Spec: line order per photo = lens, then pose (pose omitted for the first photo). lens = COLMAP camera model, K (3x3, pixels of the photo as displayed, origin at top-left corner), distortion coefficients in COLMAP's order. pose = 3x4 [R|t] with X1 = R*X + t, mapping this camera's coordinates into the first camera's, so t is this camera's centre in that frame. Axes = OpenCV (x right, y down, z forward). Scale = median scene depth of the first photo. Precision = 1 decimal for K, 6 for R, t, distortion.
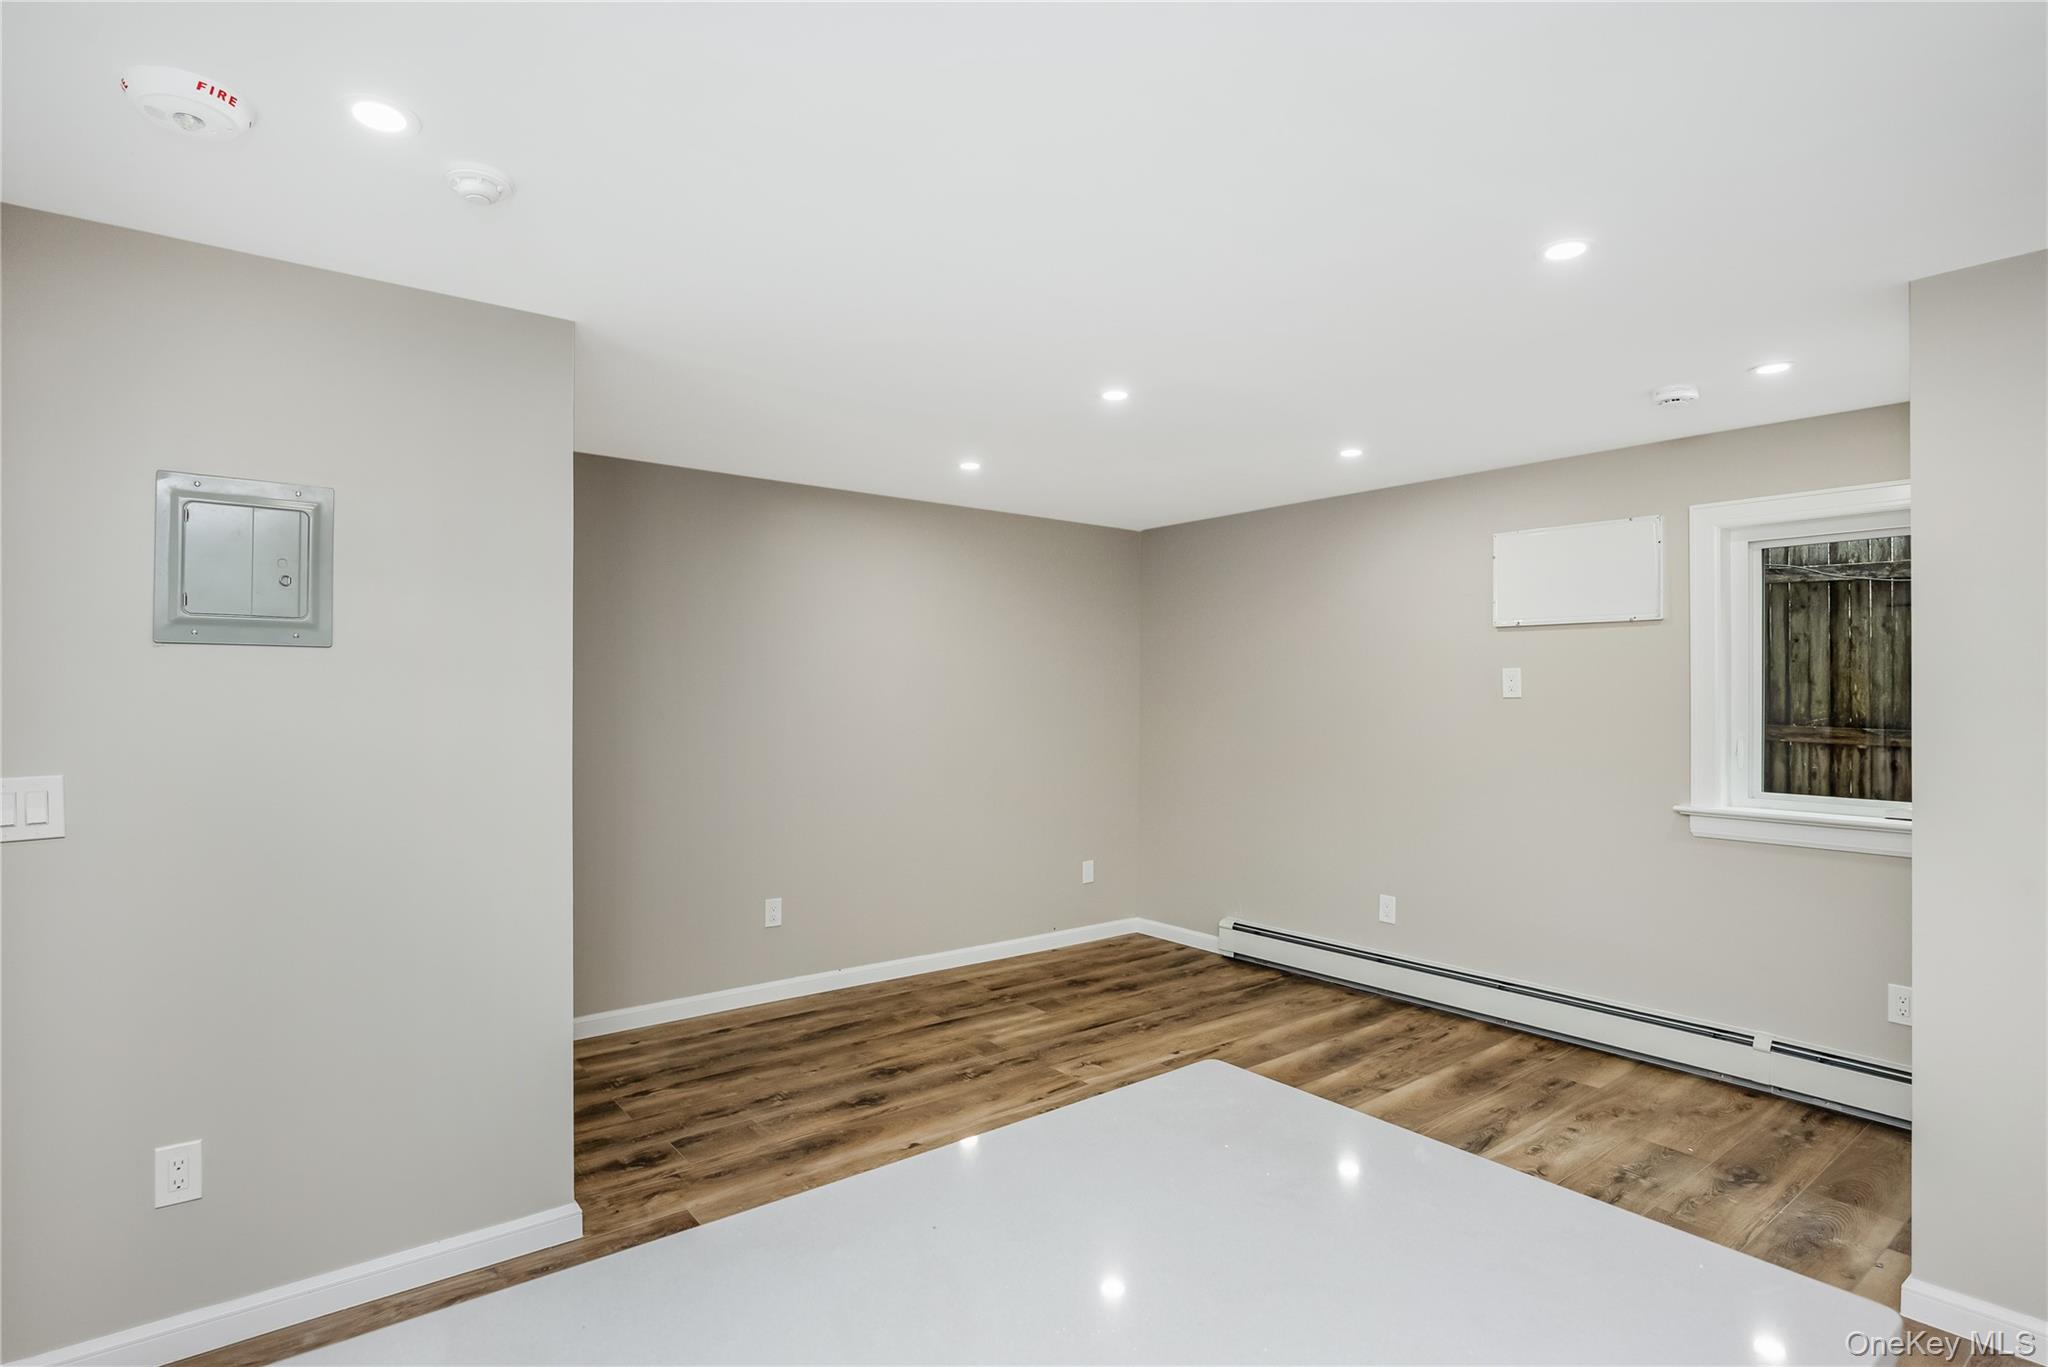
lens RADIAL K [[1043.8, 0, 1024.0], [0, 1043.8, 683.5], [0, 0, 1]] dist [-0.007334, 0.000194]
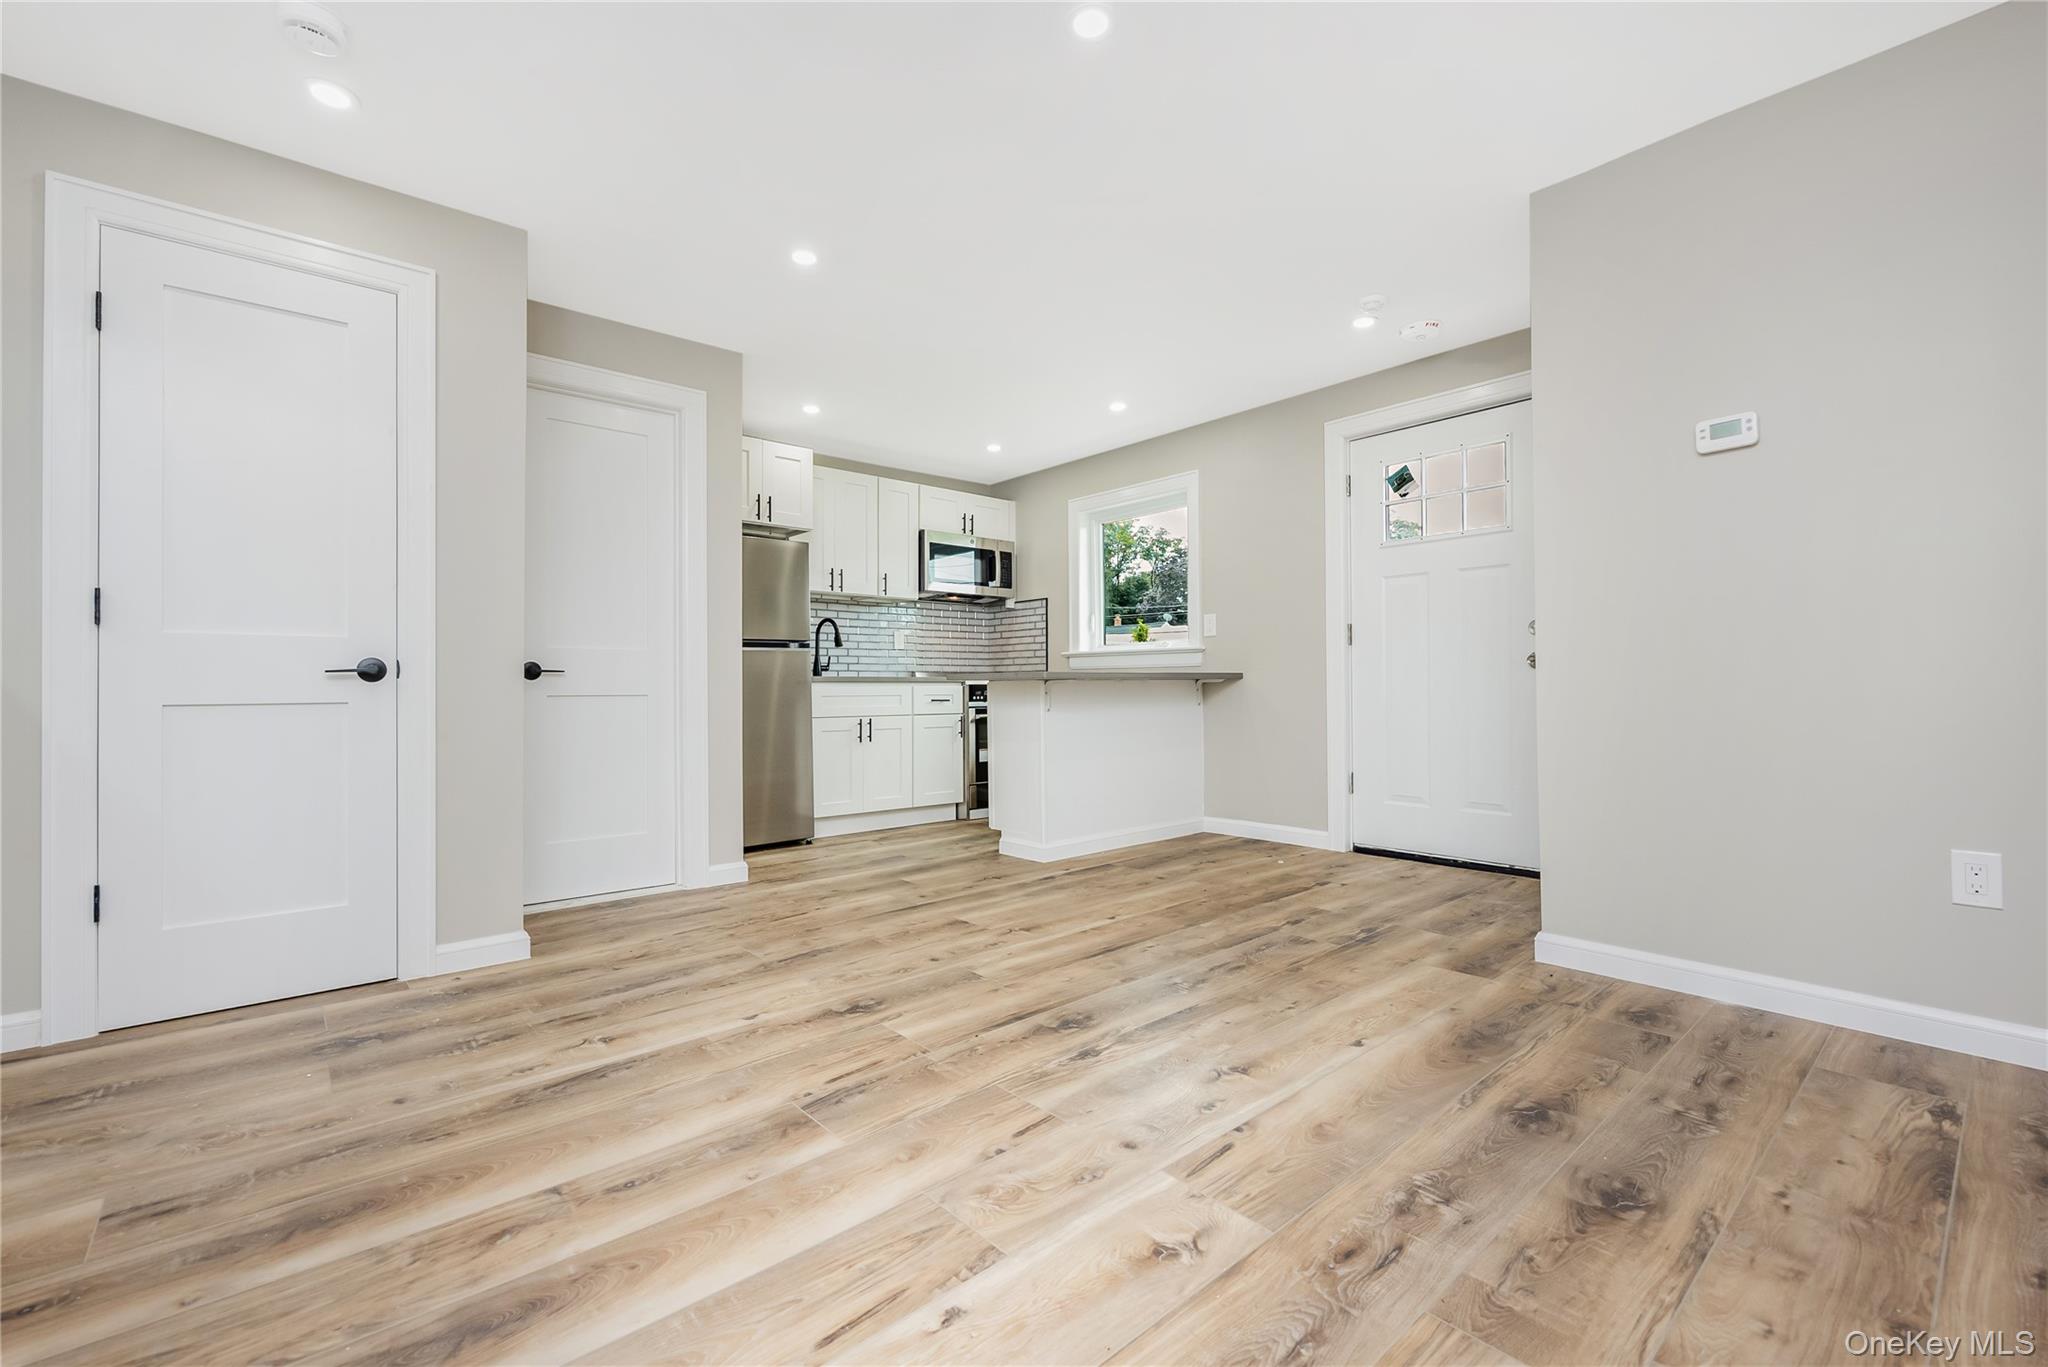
lens RADIAL K [[872.2, 0, 1026.7], [0, 872.2, 681.0], [0, 0, 1]] dist [0.001805, 0.000590]
pose [[-0.998453, 0.007601, -0.055075, 0.134648], [0.008095, 0.999929, -0.008758, 0.143004], [0.055004, -0.009191, -0.998444, 1.289026]]
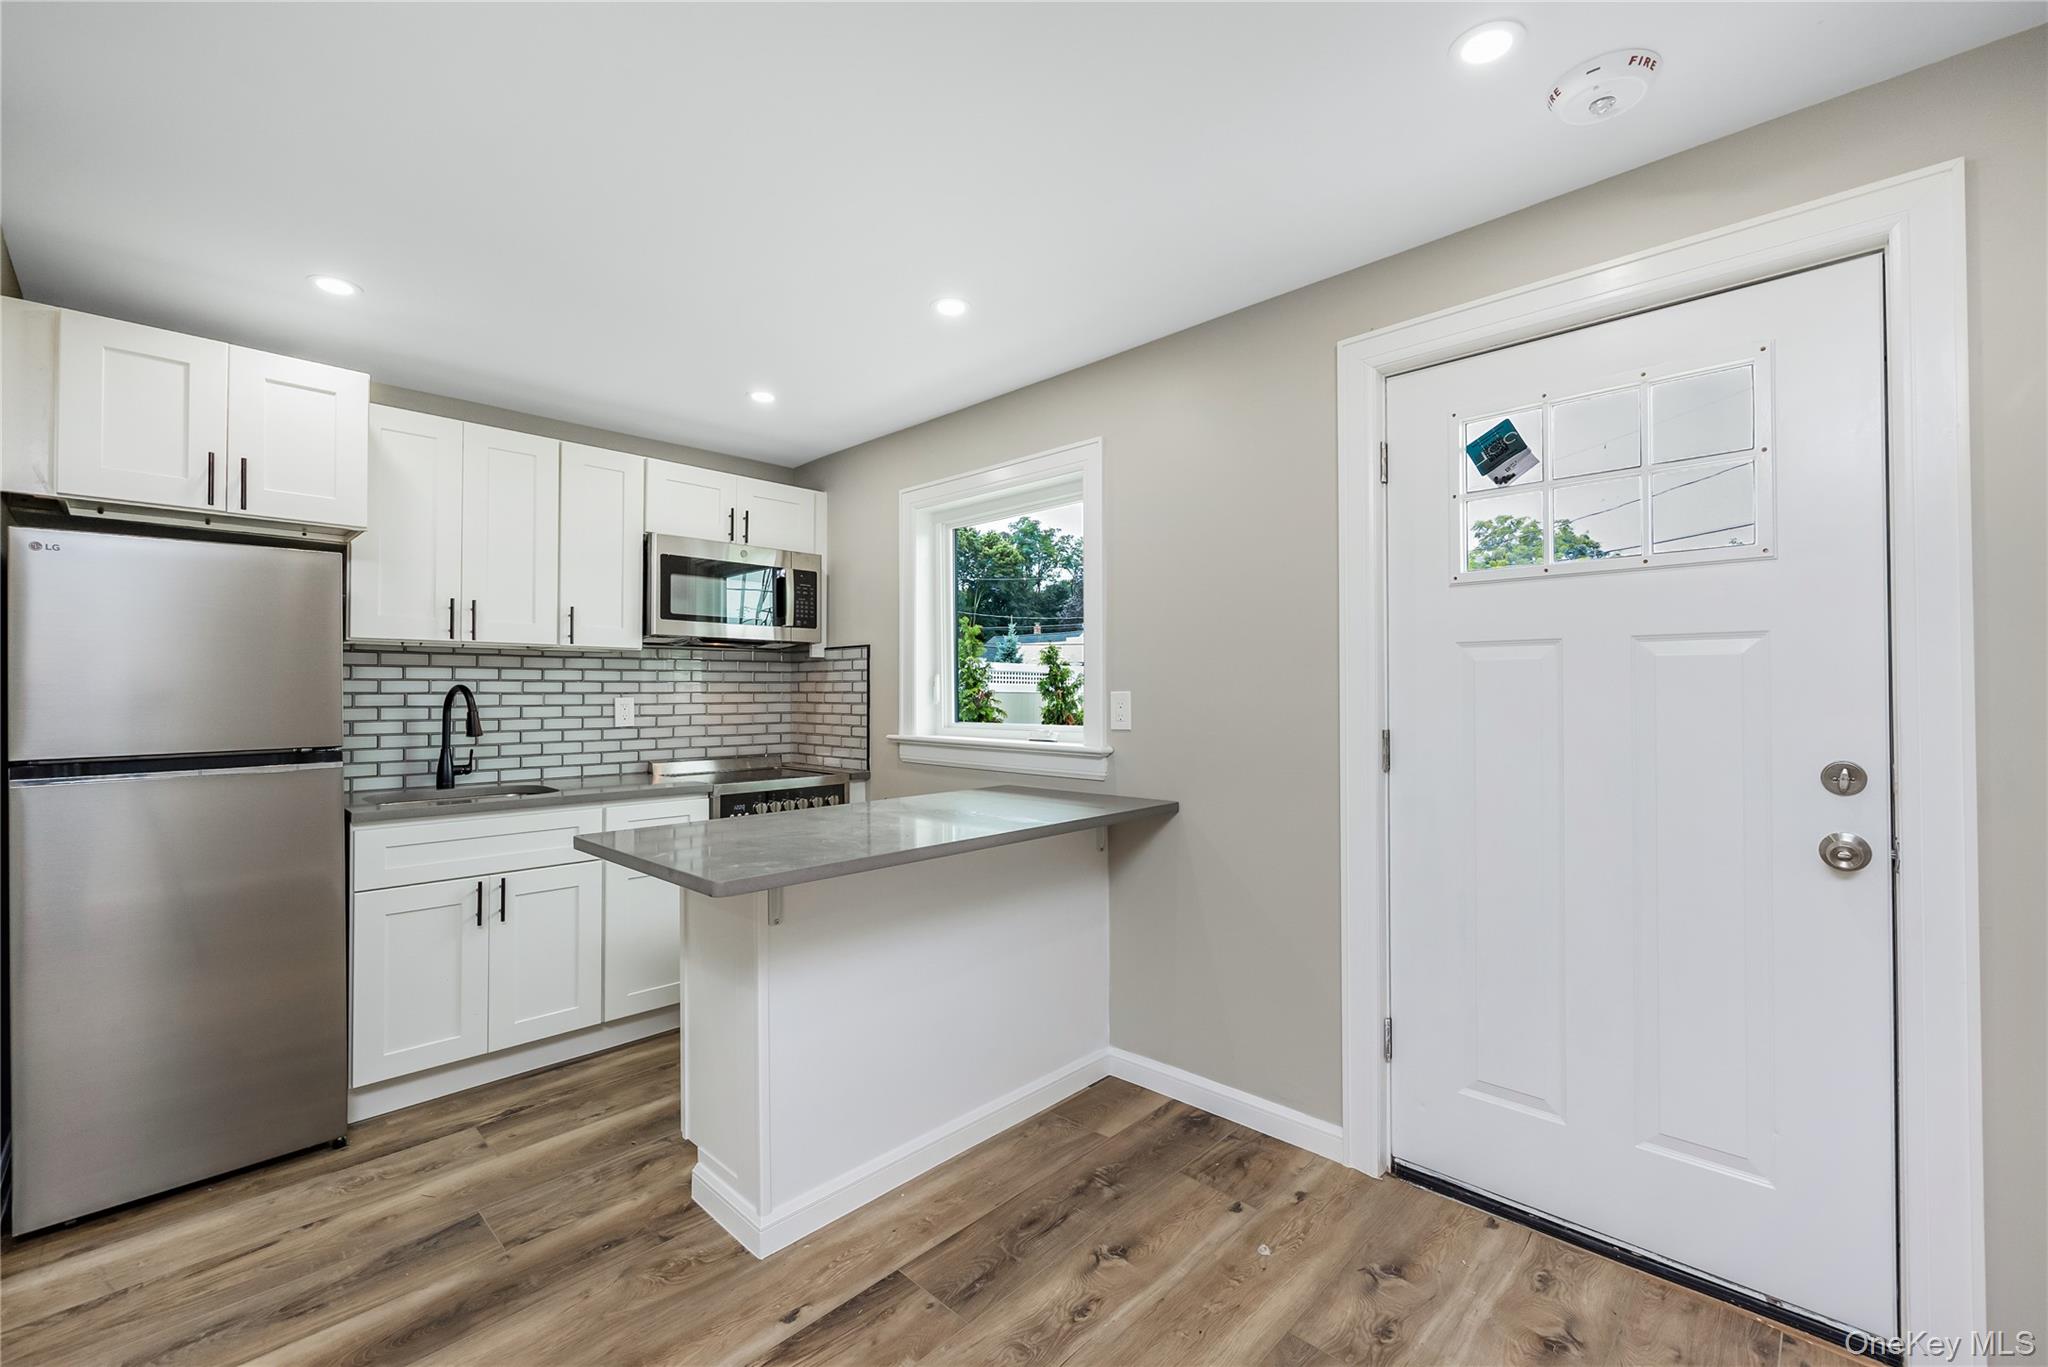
lens RADIAL K [[853.2, 0, 1024.0], [0, 853.2, 683.5], [0, 0, 1]] dist [-0.000360, 0.000083]
pose [[-0.990075, 0.004134, -0.140481, -0.018003], [0.005663, 0.999929, -0.010484, 0.041864], [0.140428, -0.011175, -0.990028, 0.745213]]
